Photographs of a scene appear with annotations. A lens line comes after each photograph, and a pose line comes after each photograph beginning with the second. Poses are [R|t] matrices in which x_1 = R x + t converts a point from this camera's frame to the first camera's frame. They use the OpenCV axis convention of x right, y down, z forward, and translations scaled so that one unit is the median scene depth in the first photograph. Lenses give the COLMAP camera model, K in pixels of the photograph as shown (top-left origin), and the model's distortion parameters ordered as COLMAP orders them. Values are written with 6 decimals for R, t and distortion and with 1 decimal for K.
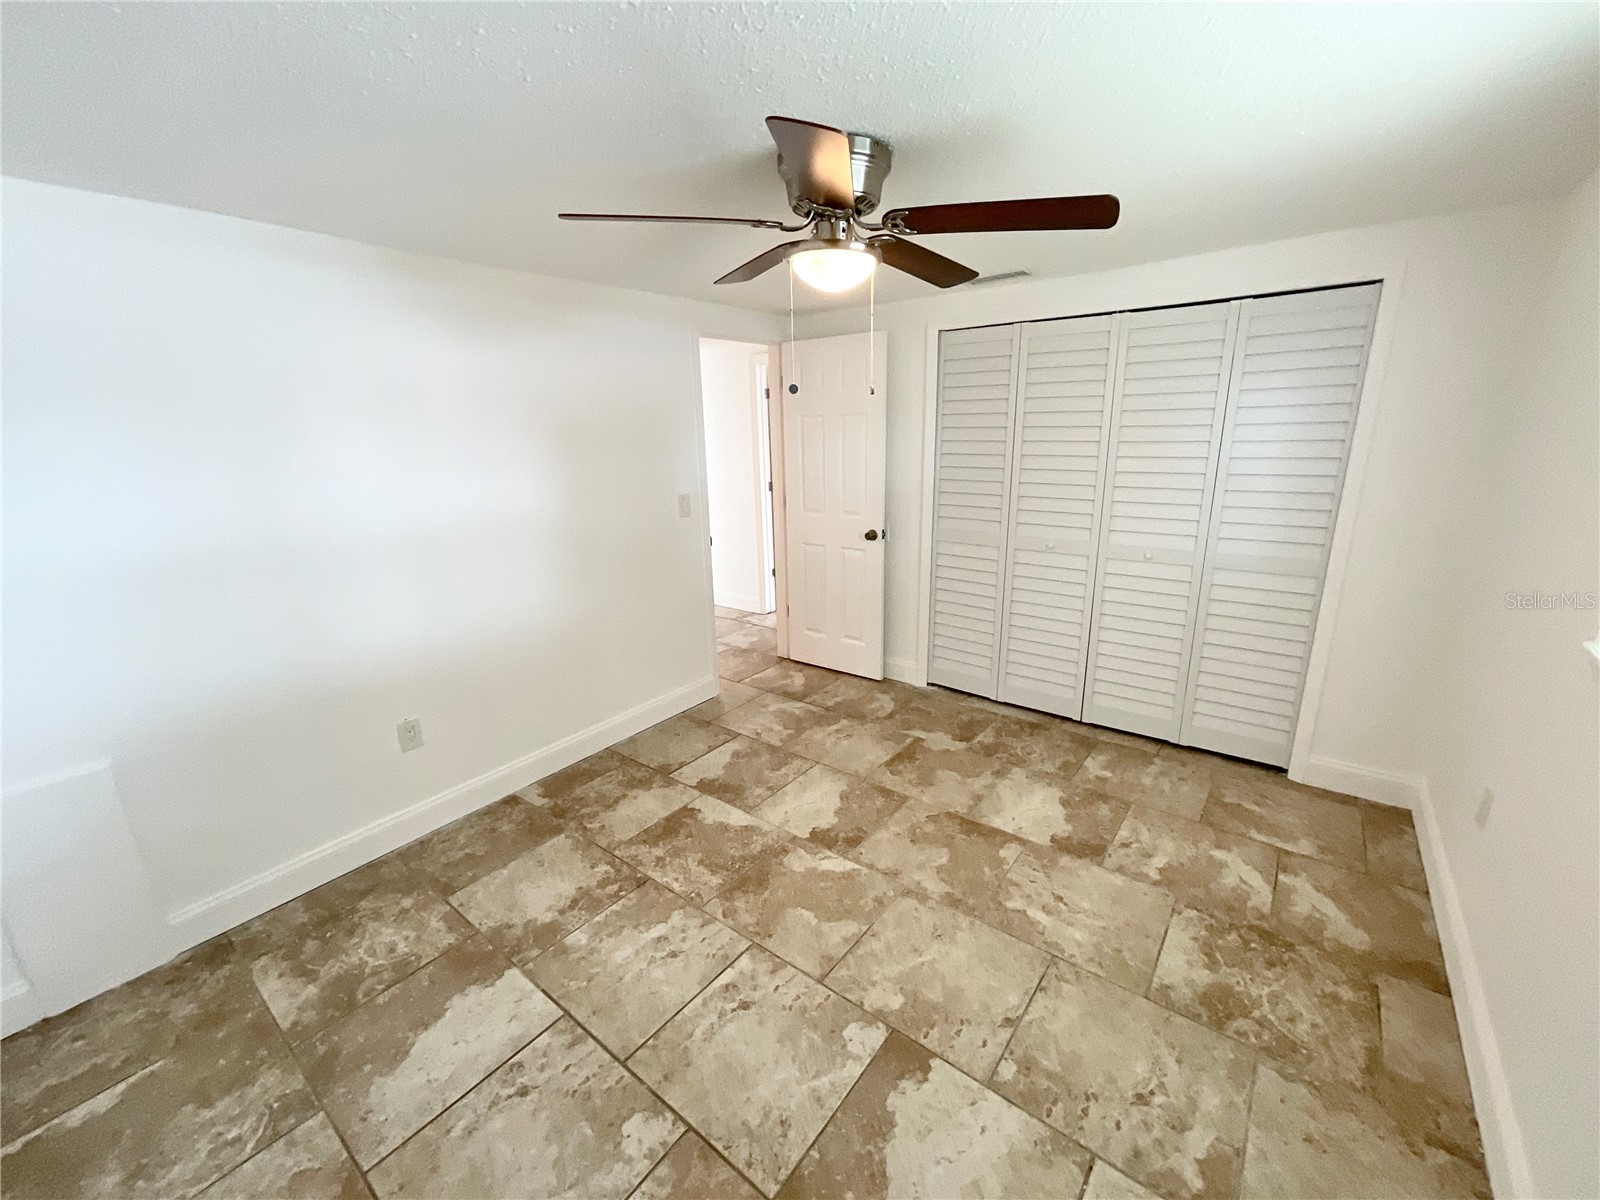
lens RADIAL K [[652.2, 0, 802.1], [0, 652.2, 599.2], [0, 0, 1]] dist [-0.000519, 0.000573]
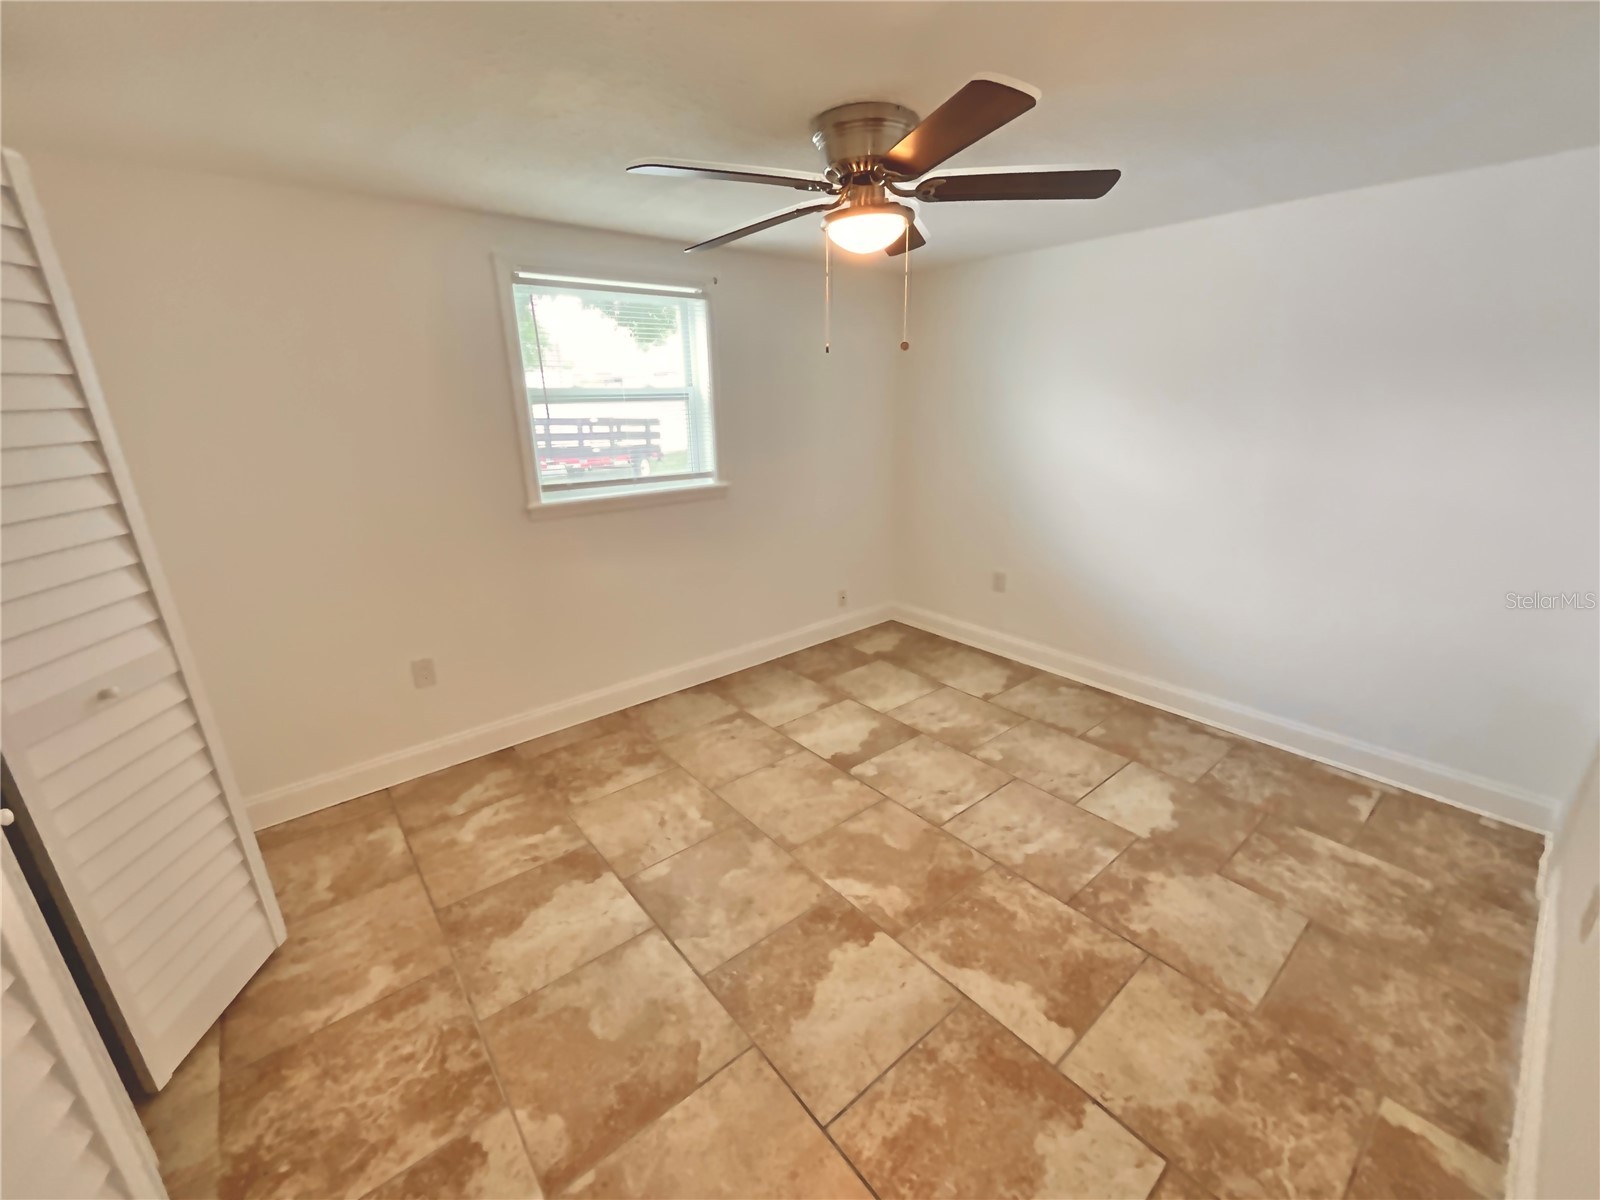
lens RADIAL K [[652.2, 0, 802.1], [0, 652.2, 599.2], [0, 0, 1]] dist [-0.000519, 0.000573]
pose [[-0.976704, -0.024044, 0.213239, -0.063747], [0.093305, 0.847270, 0.522902, -0.399230], [-0.193244, 0.530617, -0.825289, 1.563905]]
